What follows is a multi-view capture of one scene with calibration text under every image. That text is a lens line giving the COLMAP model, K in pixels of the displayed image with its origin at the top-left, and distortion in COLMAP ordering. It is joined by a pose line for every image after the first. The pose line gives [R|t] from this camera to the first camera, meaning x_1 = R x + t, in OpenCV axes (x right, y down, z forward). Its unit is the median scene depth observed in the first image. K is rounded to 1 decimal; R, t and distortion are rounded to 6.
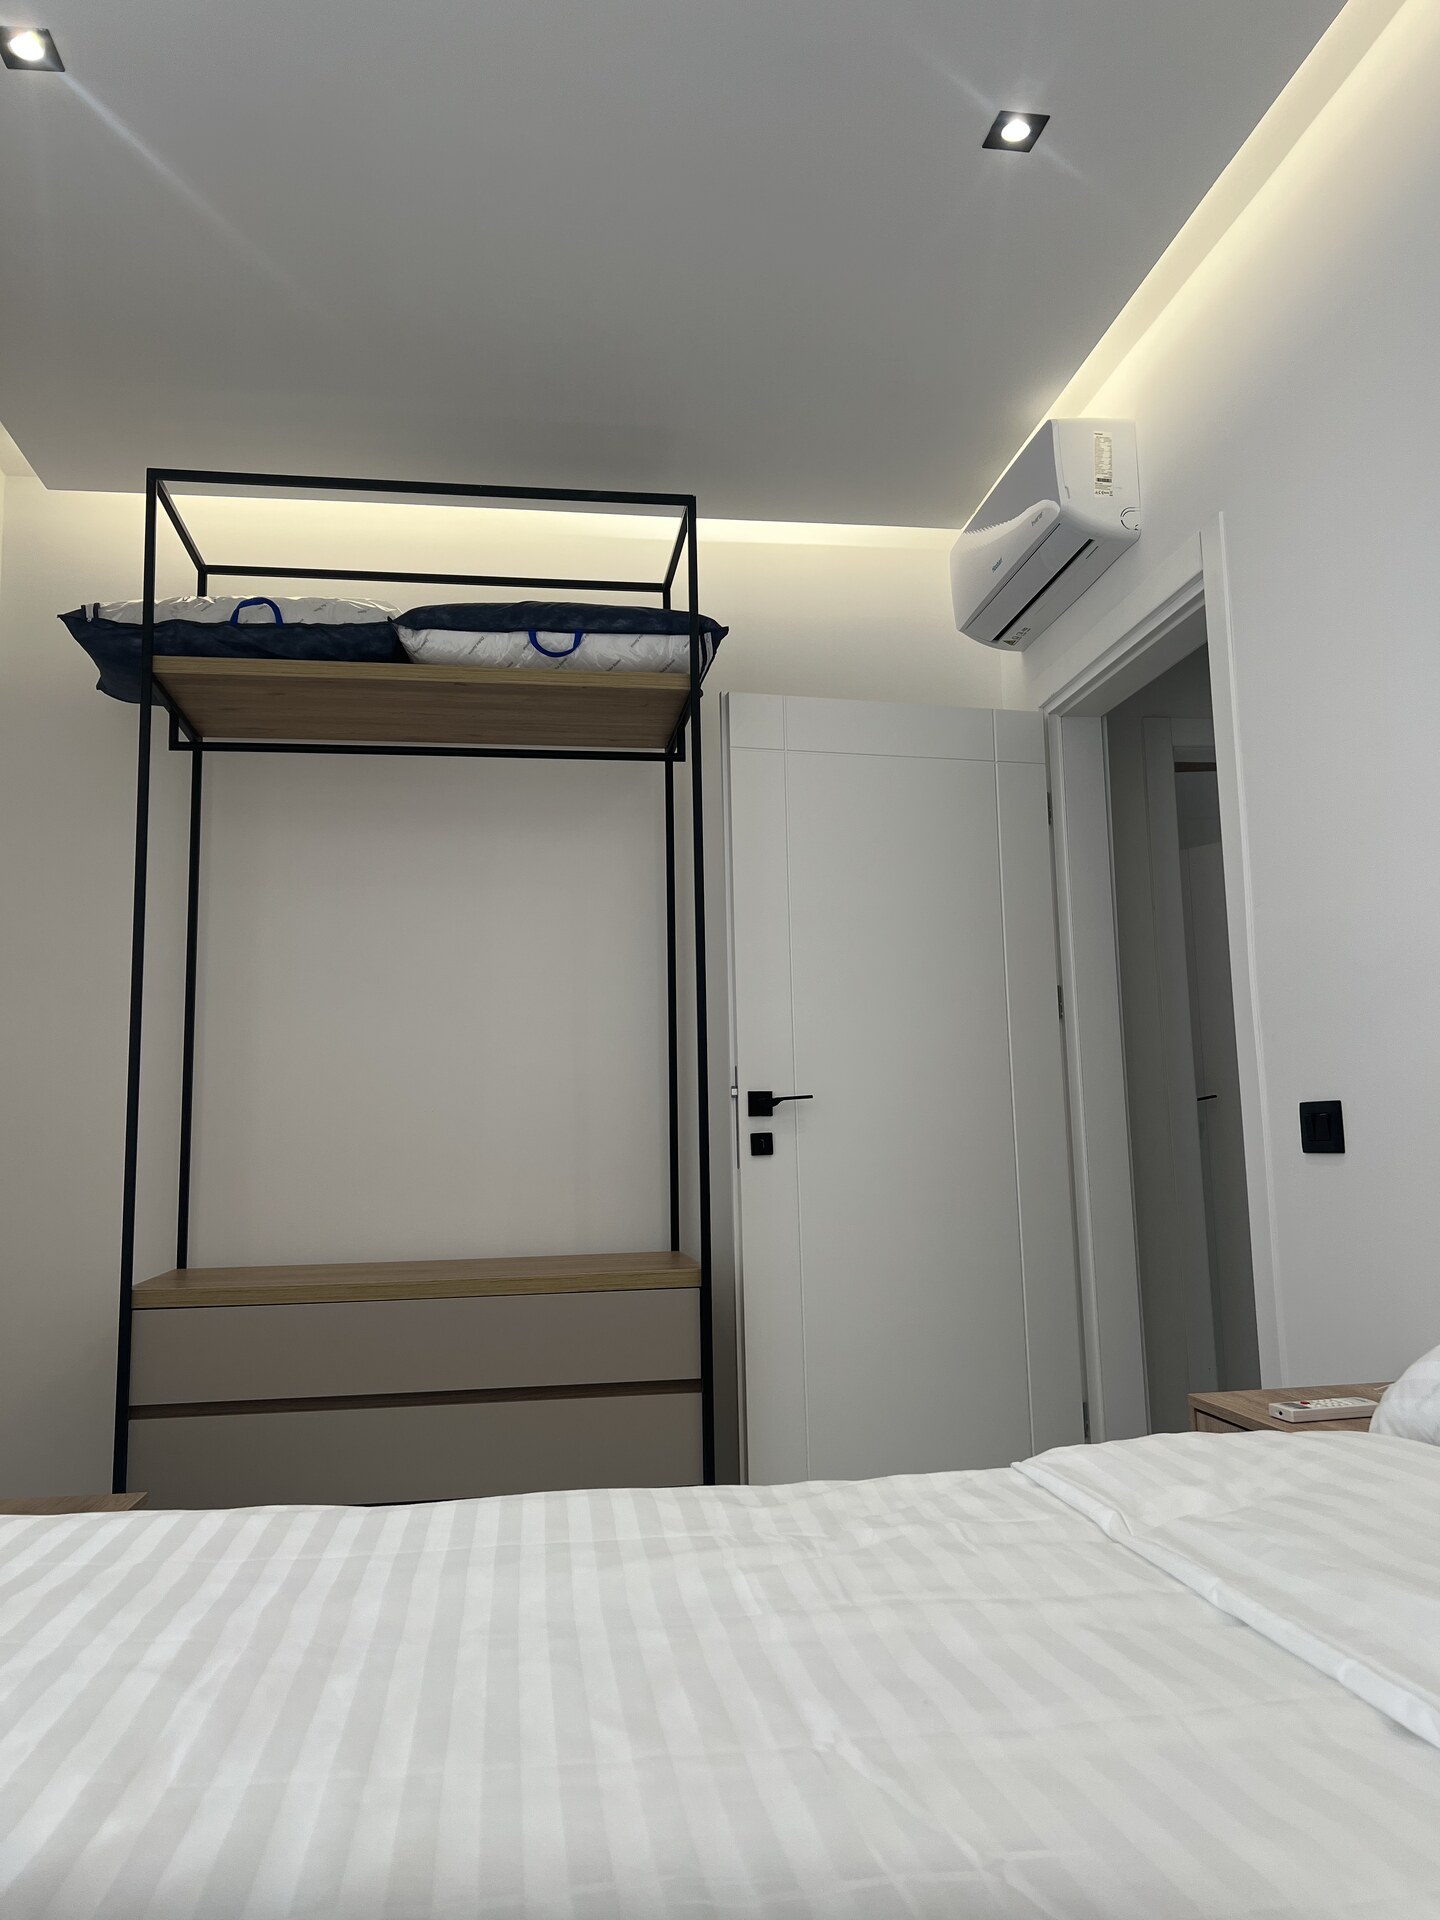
lens RADIAL K [[1436.7, 0, 725.9], [0, 1436.7, 954.0], [0, 0, 1]] dist [0.049898, -0.057516]
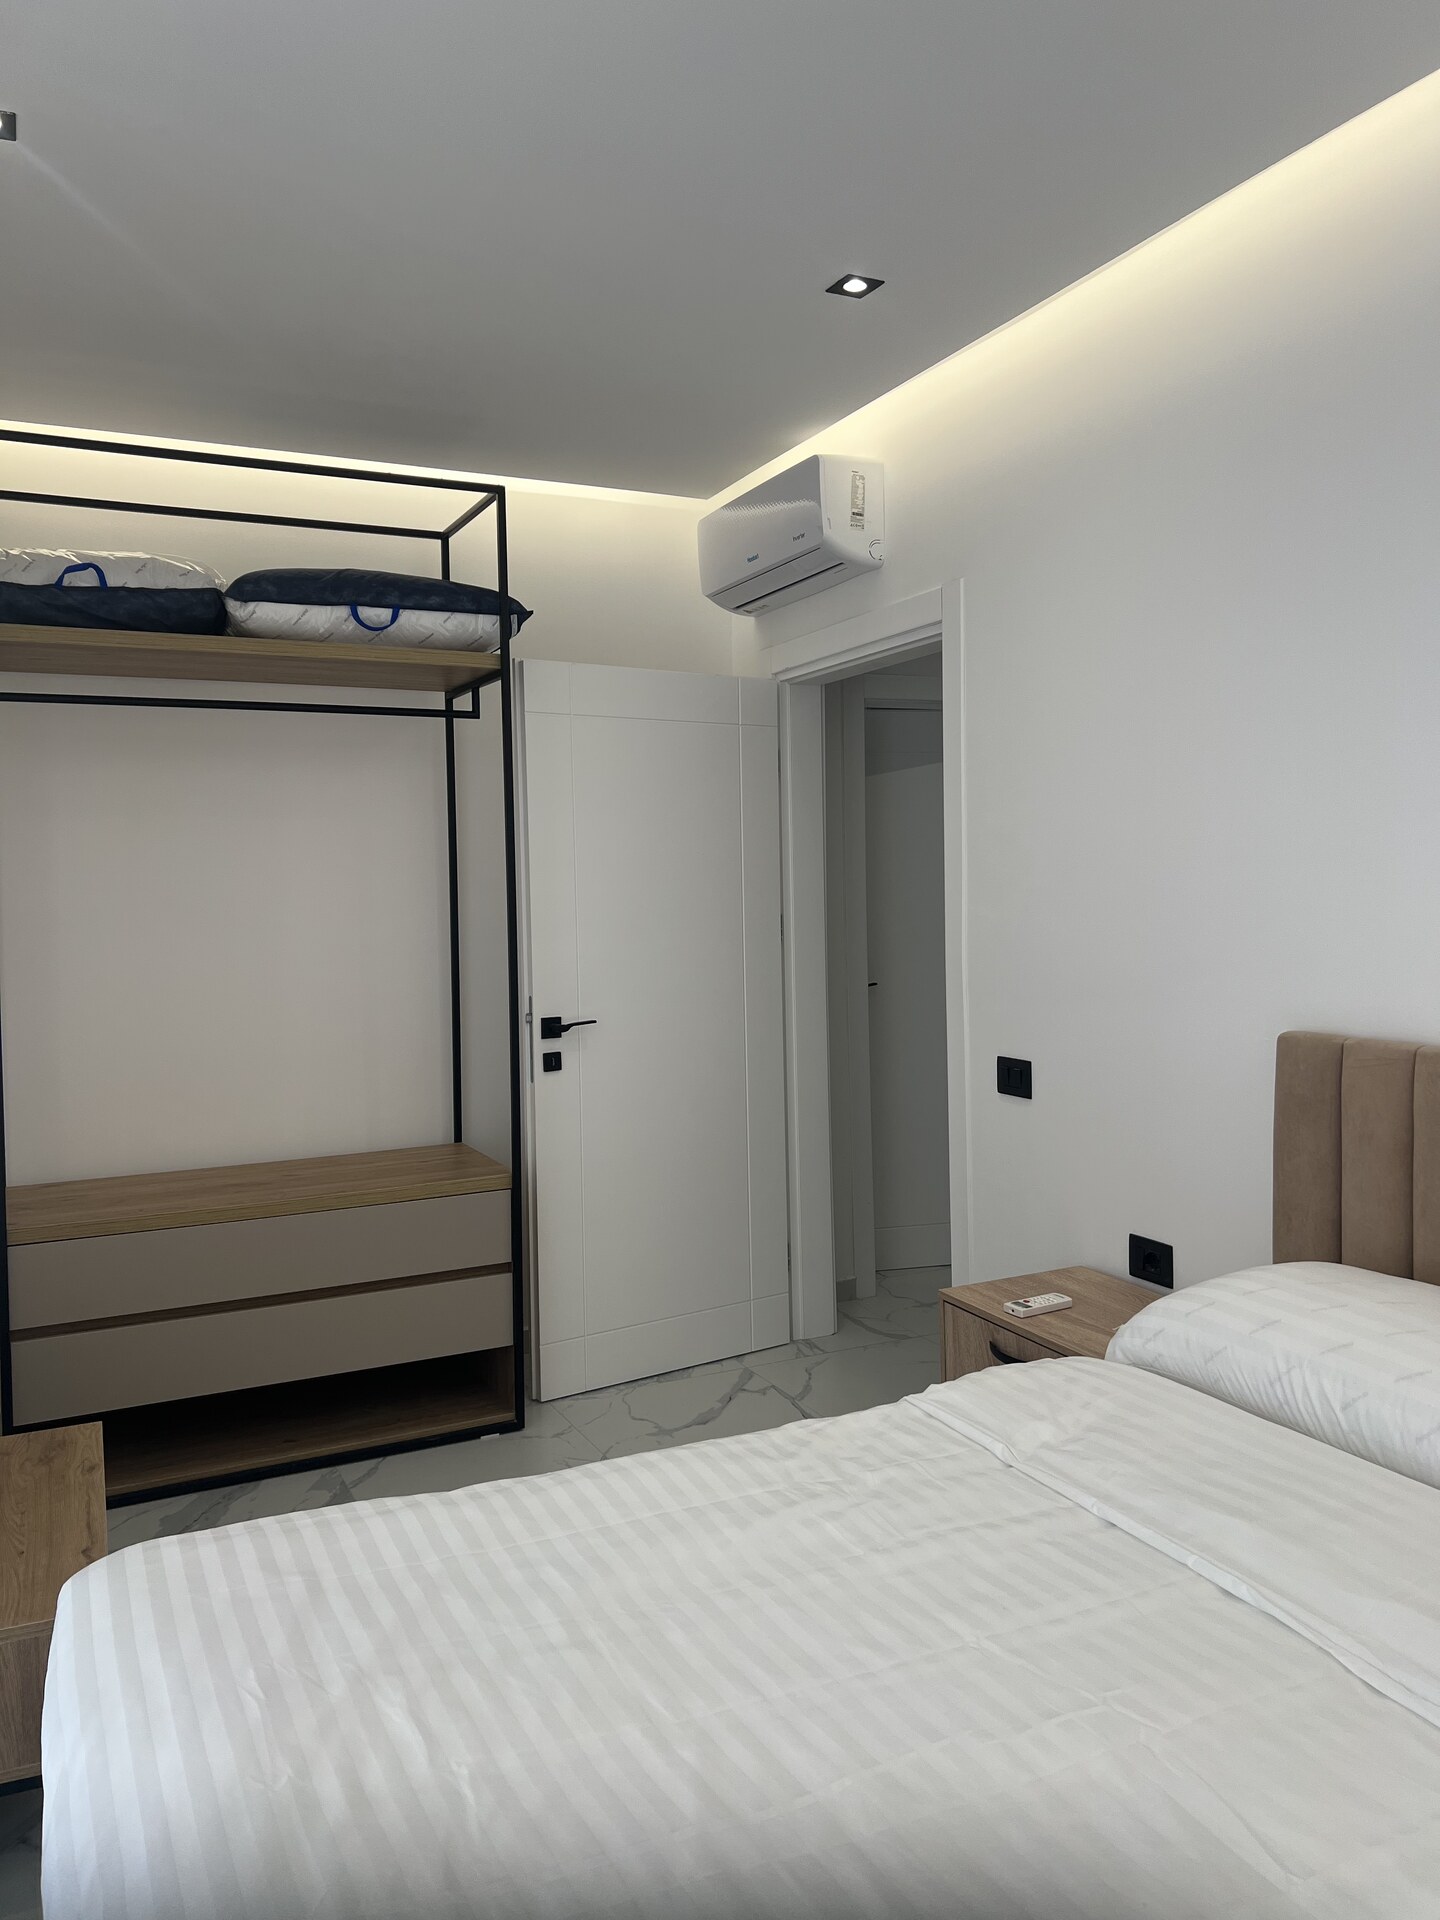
lens RADIAL K [[1420.7, 0, 720.9], [0, 1420.7, 949.5], [0, 0, 1]] dist [0.084039, -0.141506]
pose [[0.955209, -0.006663, 0.295858, -0.194117], [-0.042666, 0.986201, 0.159962, -0.156585], [-0.292841, -0.165420, 0.941743, -0.131534]]
